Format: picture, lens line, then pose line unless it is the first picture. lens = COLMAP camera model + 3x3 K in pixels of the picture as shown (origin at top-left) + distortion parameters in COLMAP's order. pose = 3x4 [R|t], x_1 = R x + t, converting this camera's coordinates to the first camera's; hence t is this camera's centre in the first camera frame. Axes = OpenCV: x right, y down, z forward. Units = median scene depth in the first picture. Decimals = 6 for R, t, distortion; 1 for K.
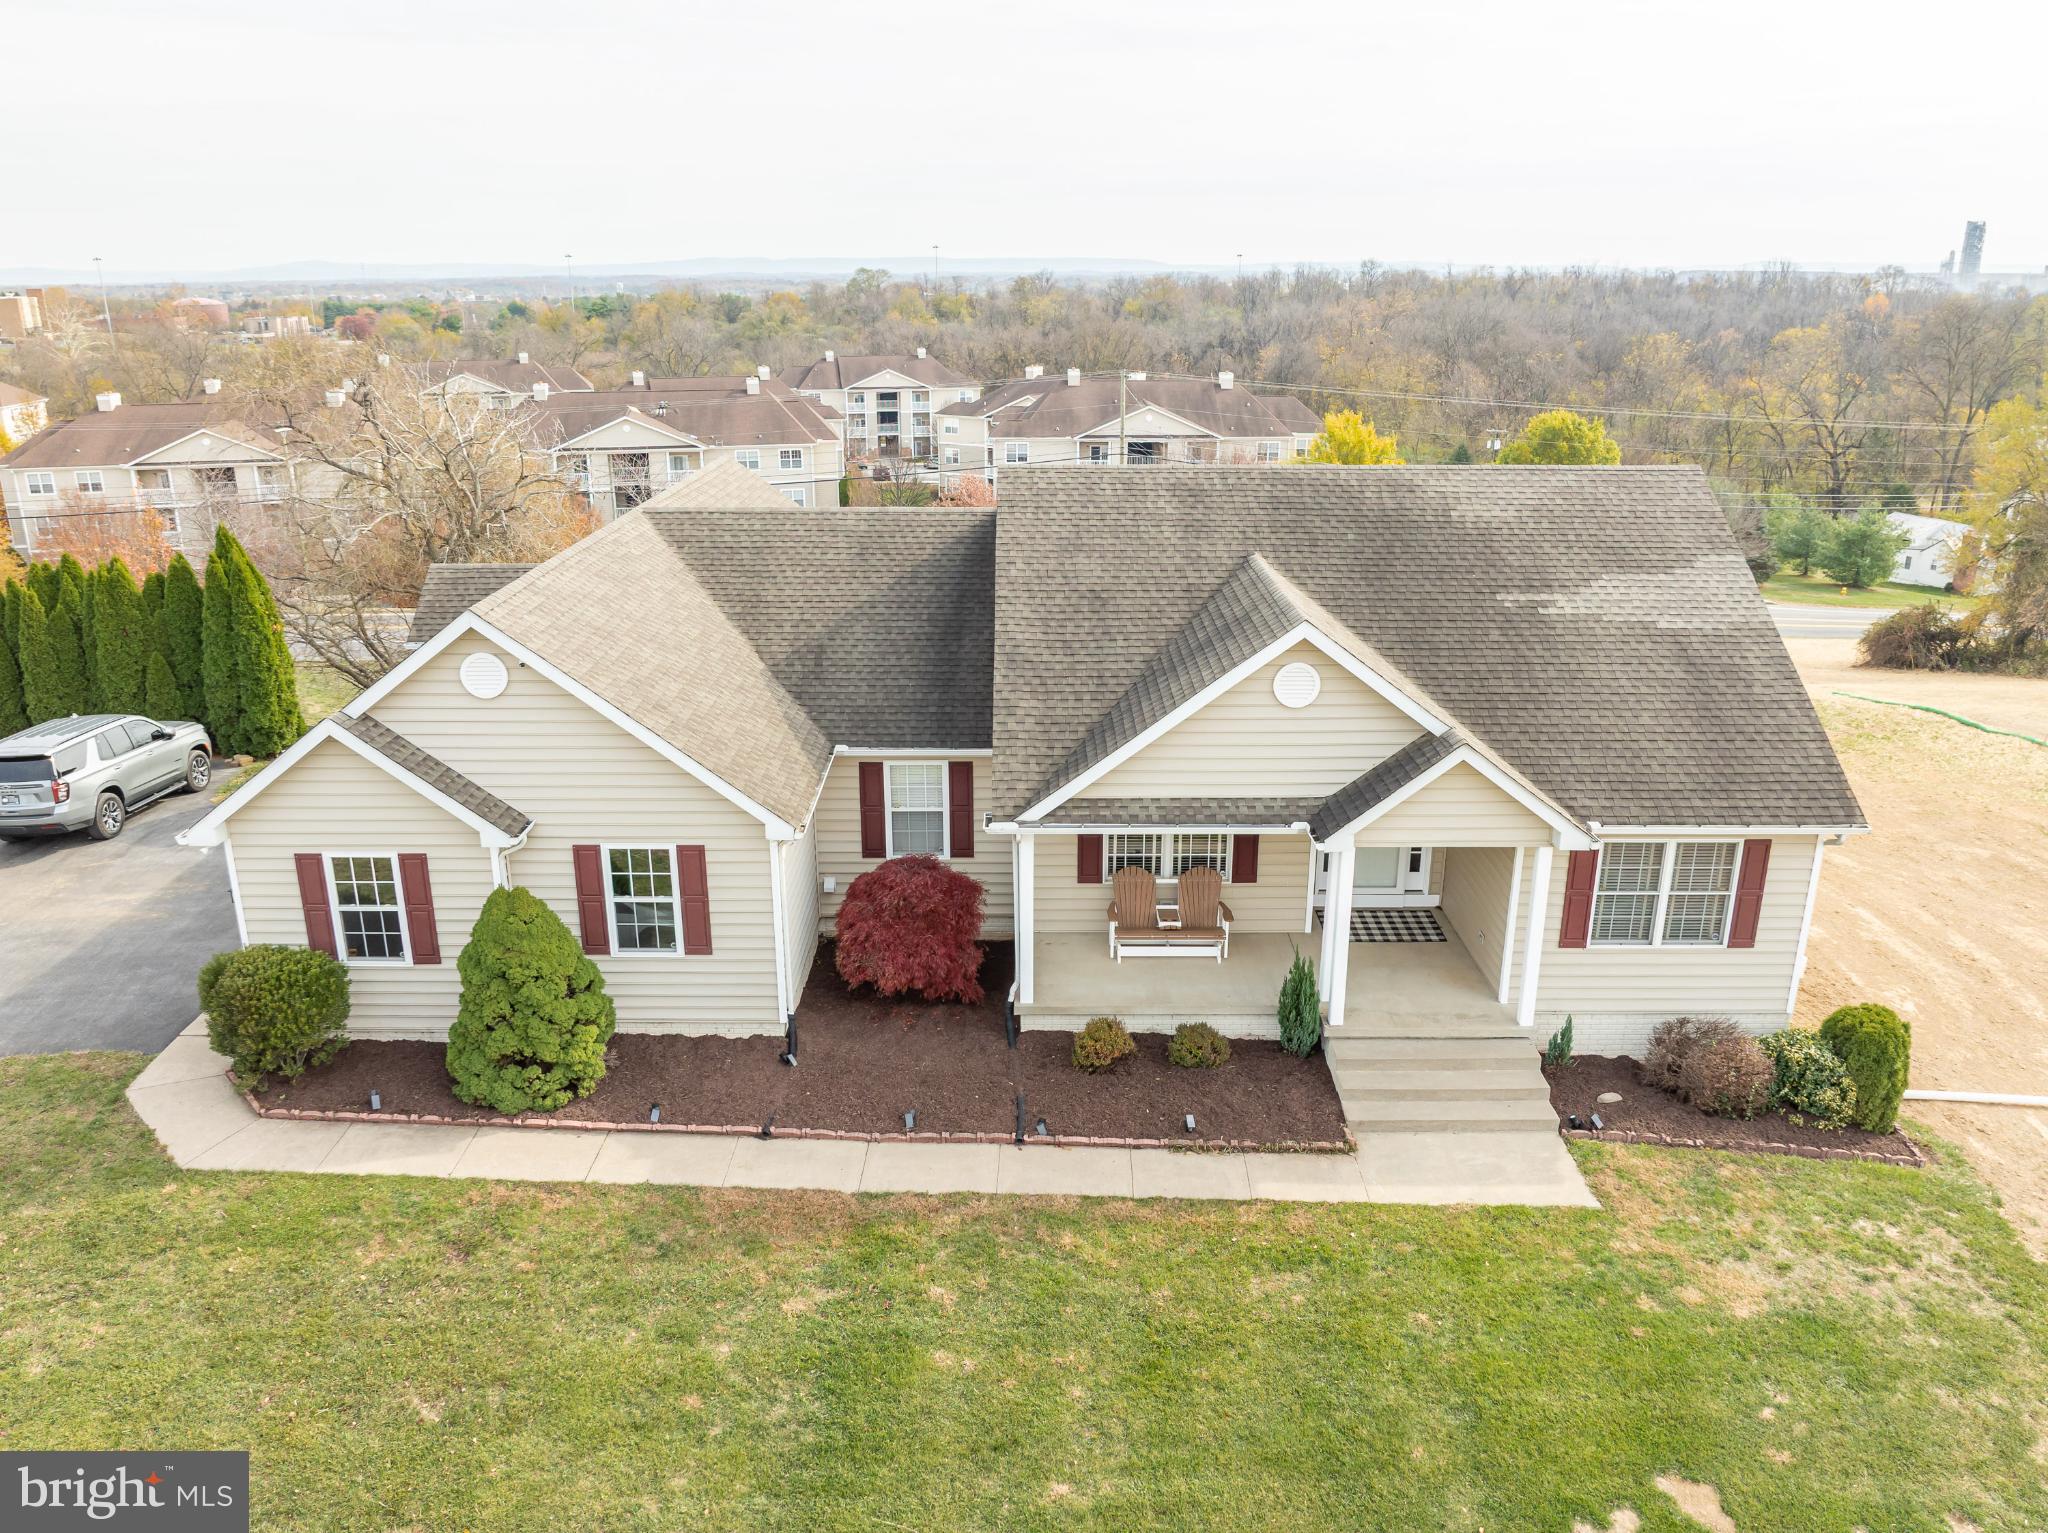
lens RADIAL K [[1506.0, 0, 1017.2], [0, 1506.0, 770.5], [0, 0, 1]] dist [-0.032580, -0.012685]
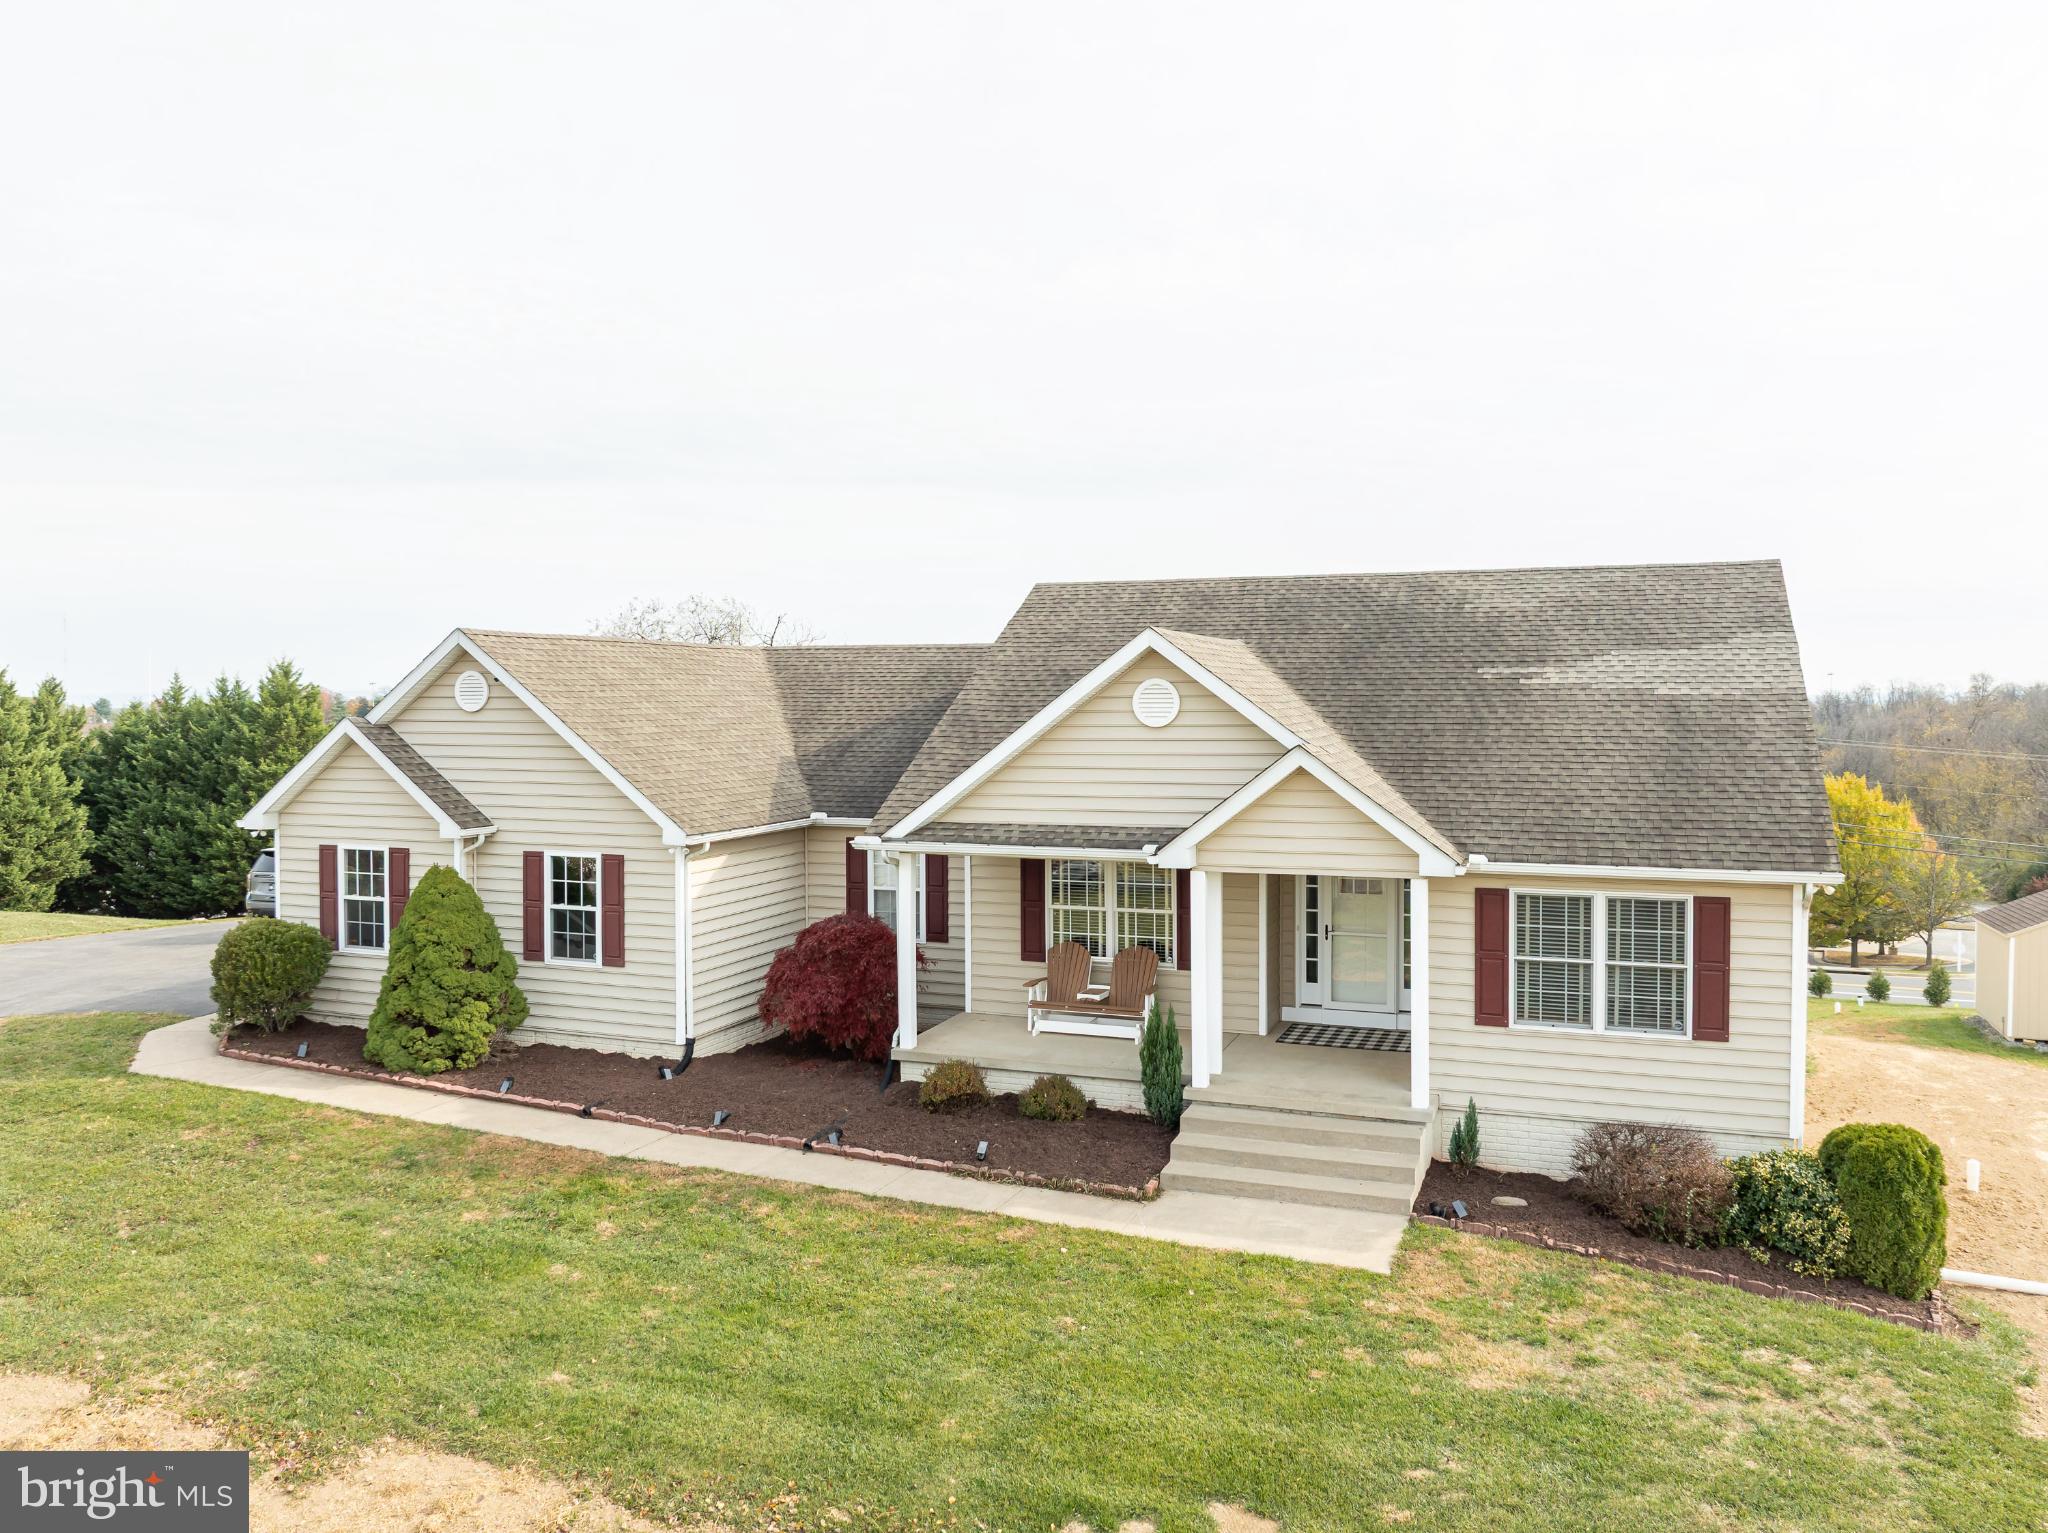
lens RADIAL K [[1517.1, 0, 1028.9], [0, 1517.1, 718.8], [0, 0, 1]] dist [-0.034812, -0.006157]
pose [[0.934918, 0.002908, -0.354853, 0.445233], [-0.111224, 0.951982, -0.285237, 0.233679], [0.336984, 0.306141, 0.890348, 0.111095]]
